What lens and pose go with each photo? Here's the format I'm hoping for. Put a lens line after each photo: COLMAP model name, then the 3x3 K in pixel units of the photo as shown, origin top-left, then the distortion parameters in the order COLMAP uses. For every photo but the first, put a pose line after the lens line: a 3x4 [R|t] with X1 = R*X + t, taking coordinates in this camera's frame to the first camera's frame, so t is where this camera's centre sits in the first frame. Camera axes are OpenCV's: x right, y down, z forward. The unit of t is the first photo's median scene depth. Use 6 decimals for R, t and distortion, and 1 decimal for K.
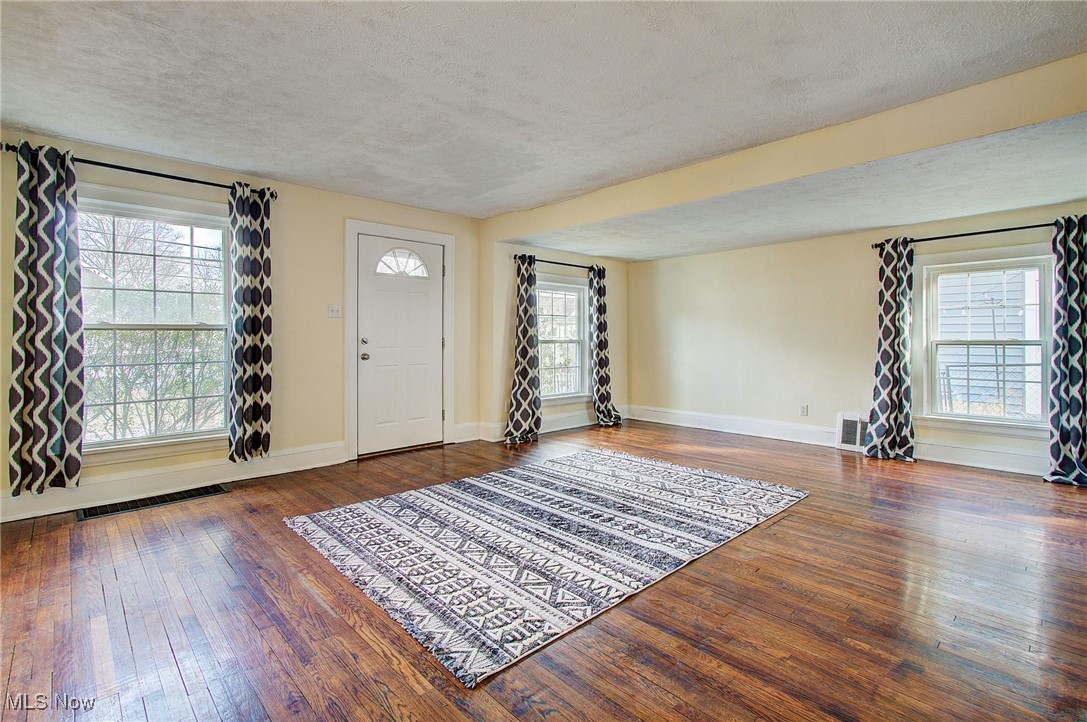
lens RADIAL K [[506.2, 0, 542.7], [0, 506.2, 334.5], [0, 0, 1]] dist [-0.001534, 0.000011]
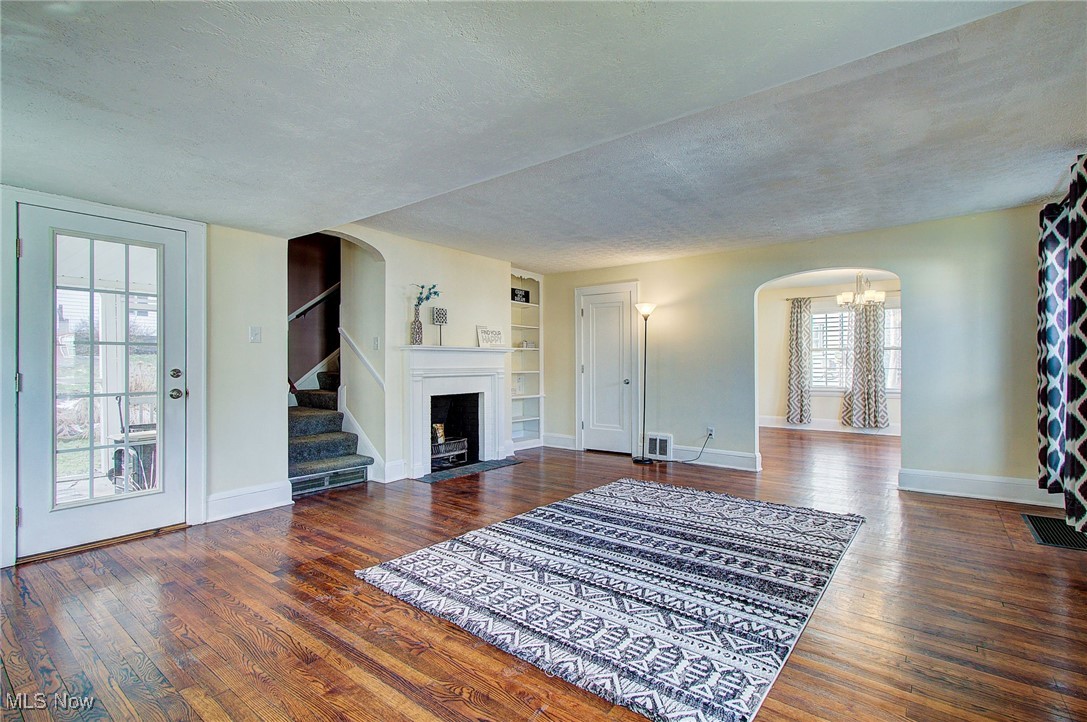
lens RADIAL K [[511.5, 0, 543.5], [0, 511.5, 361.0], [0, 0, 1]] dist [-0.000210, 0.000437]
pose [[-0.987998, 0.005140, -0.154379, 0.285366], [0.006526, 0.999943, -0.008469, 0.001333], [0.154327, -0.009374, -0.987975, 1.416676]]
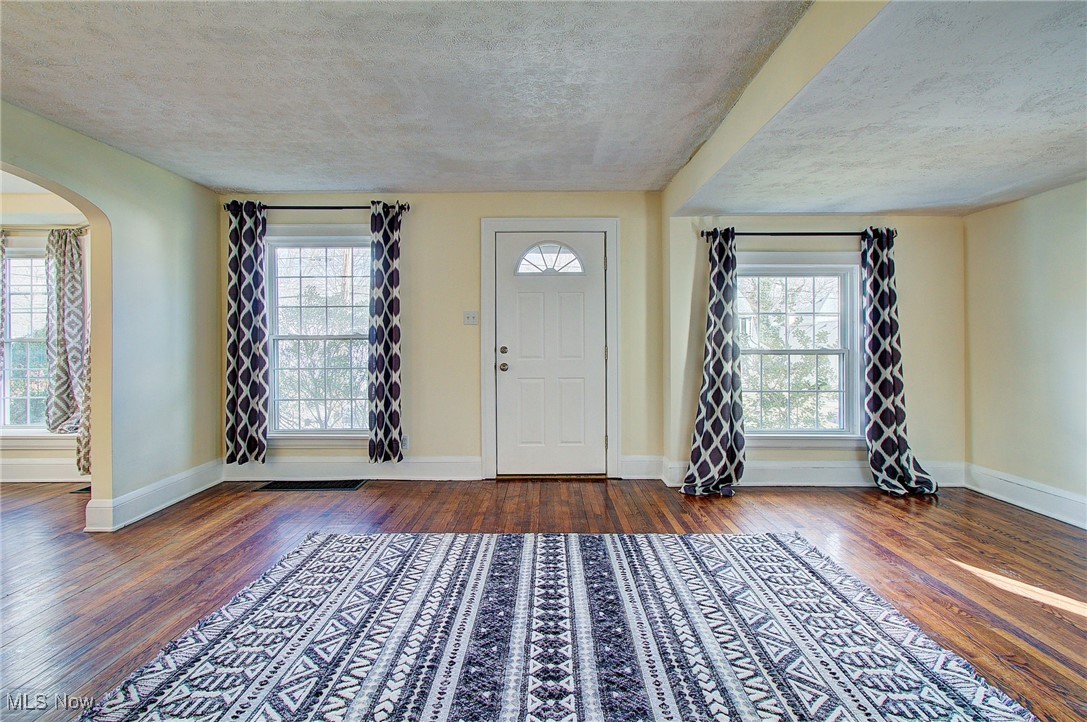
lens RADIAL K [[495.1, 0, 545.3], [0, 495.1, 341.6], [0, 0, 1]] dist [0.000763, 0.000696]
pose [[0.728260, -0.002538, -0.685296, 0.325417], [0.005516, 0.999982, 0.002158, -0.003850], [0.685278, -0.005352, 0.728262, 0.415798]]
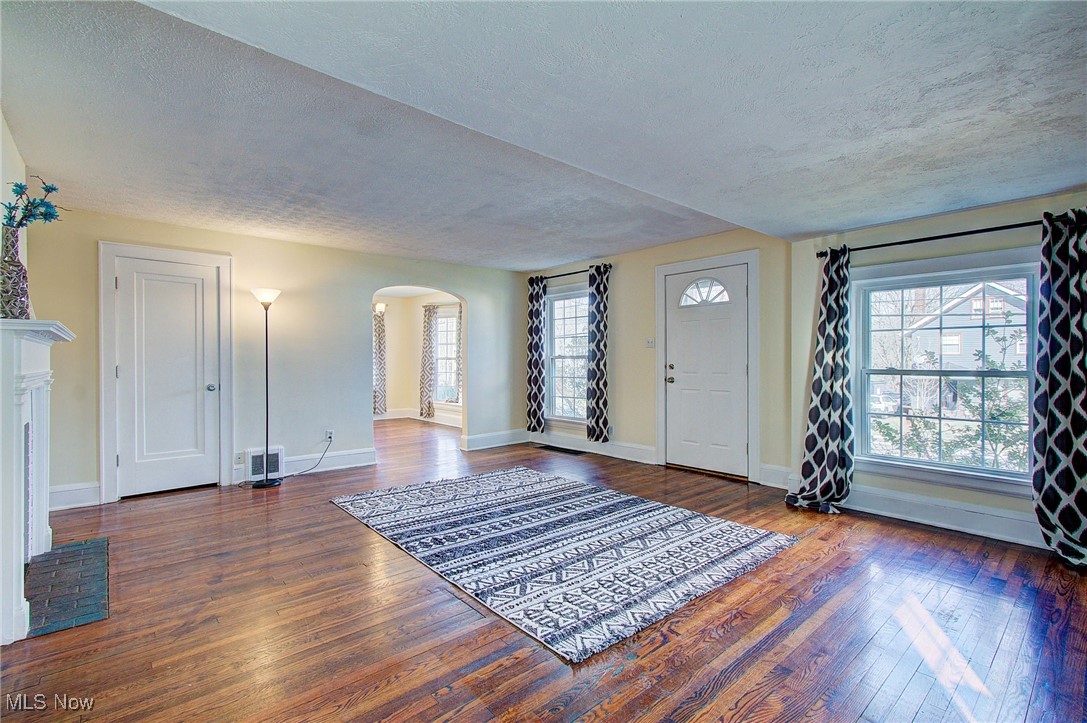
lens RADIAL K [[492.3, 0, 543.5], [0, 492.3, 361.5], [0, 0, 1]] dist [-0.000579, 0.000559]
pose [[-0.031681, 0.002904, -0.999494, 0.822035], [0.005642, 0.999980, 0.002727, -0.003990], [0.999482, -0.005552, -0.031696, 0.771048]]
